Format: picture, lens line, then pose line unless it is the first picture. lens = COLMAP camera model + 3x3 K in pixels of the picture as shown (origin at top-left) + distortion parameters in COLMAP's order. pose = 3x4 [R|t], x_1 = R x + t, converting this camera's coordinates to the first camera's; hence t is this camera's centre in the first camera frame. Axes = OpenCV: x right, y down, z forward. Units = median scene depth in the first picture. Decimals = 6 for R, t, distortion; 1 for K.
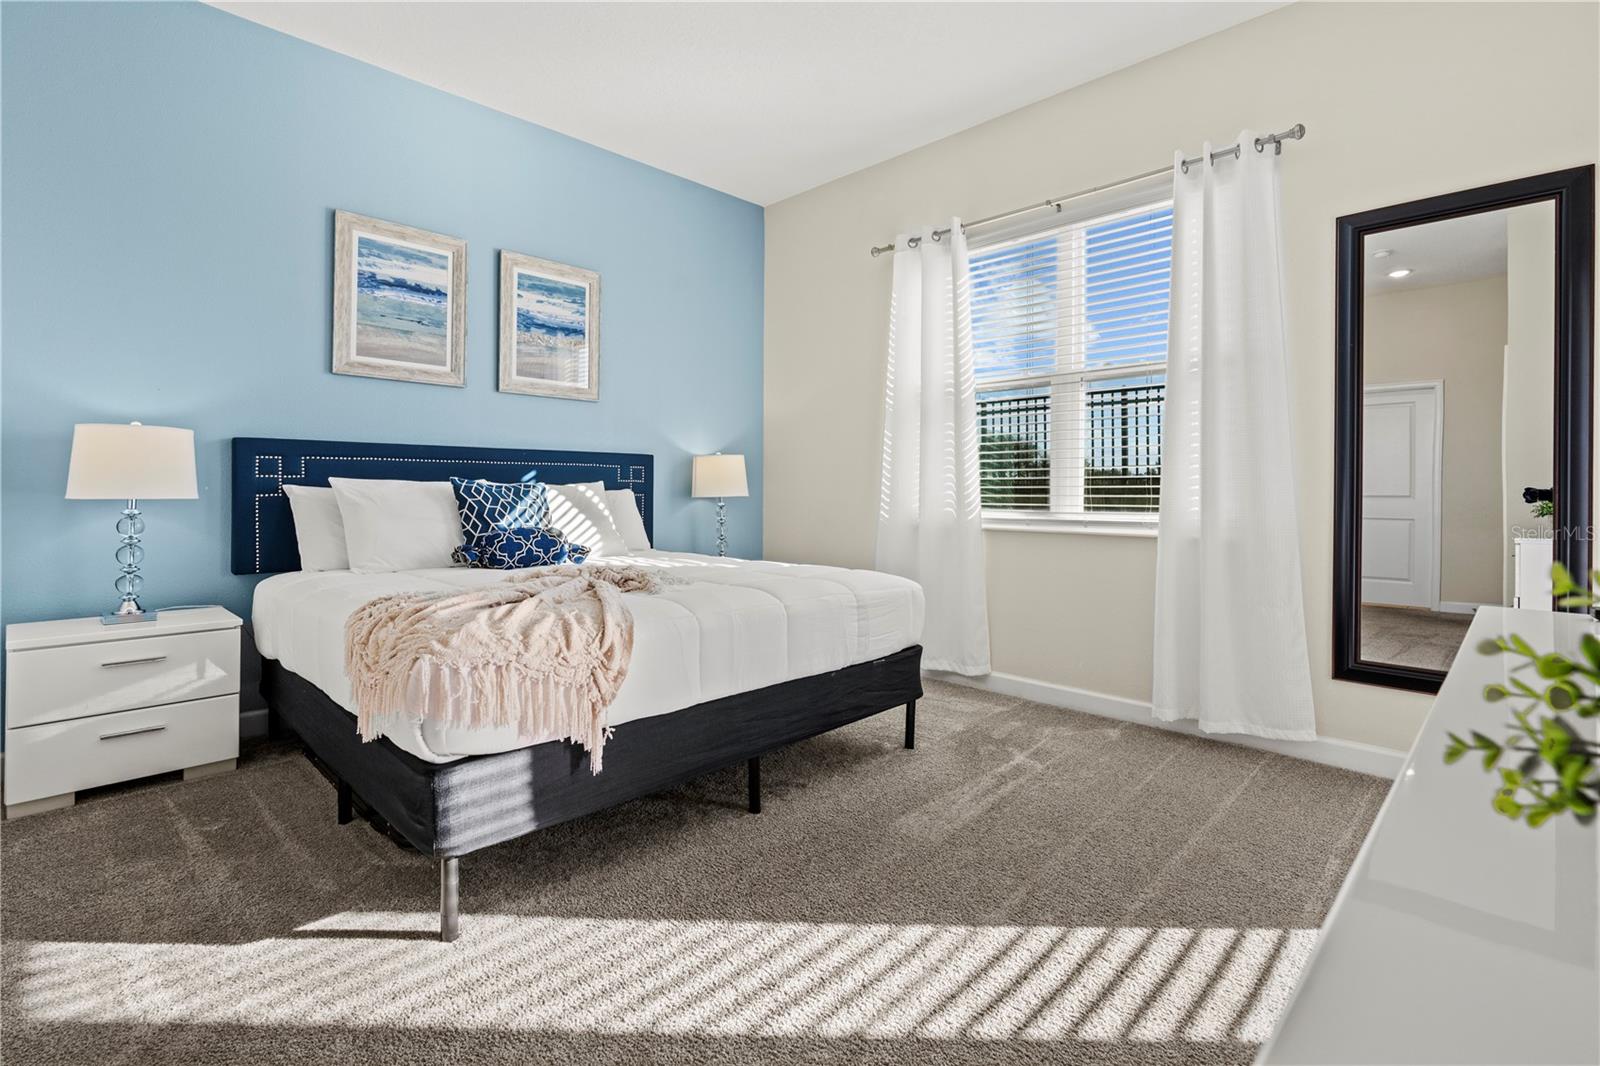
lens RADIAL K [[730.7, 0, 804.0], [0, 730.7, 502.2], [0, 0, 1]] dist [-0.013501, 0.000643]
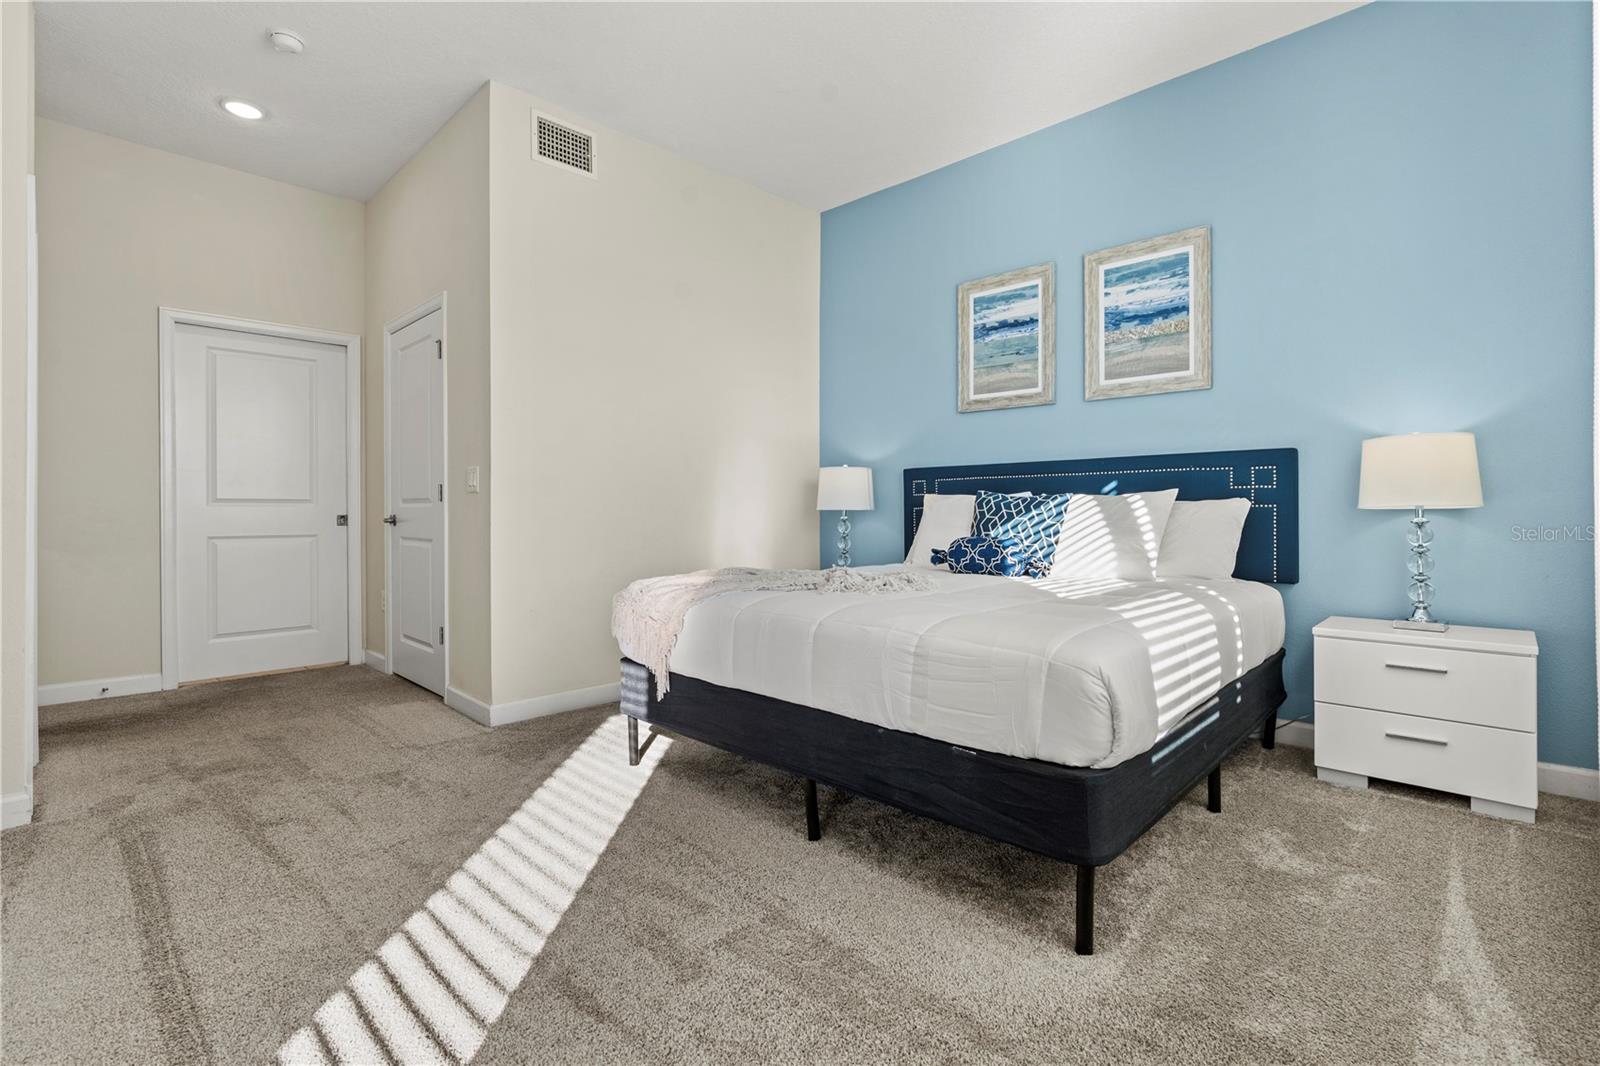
lens RADIAL K [[747.9, 0, 807.5], [0, 747.9, 510.0], [0, 0, 1]] dist [0.026139, 0.000232]
pose [[0.023016, 0.004940, -0.999723, 0.565421], [-0.005347, 0.999974, 0.004818, -0.008036], [0.999721, 0.005235, 0.023042, 0.587915]]
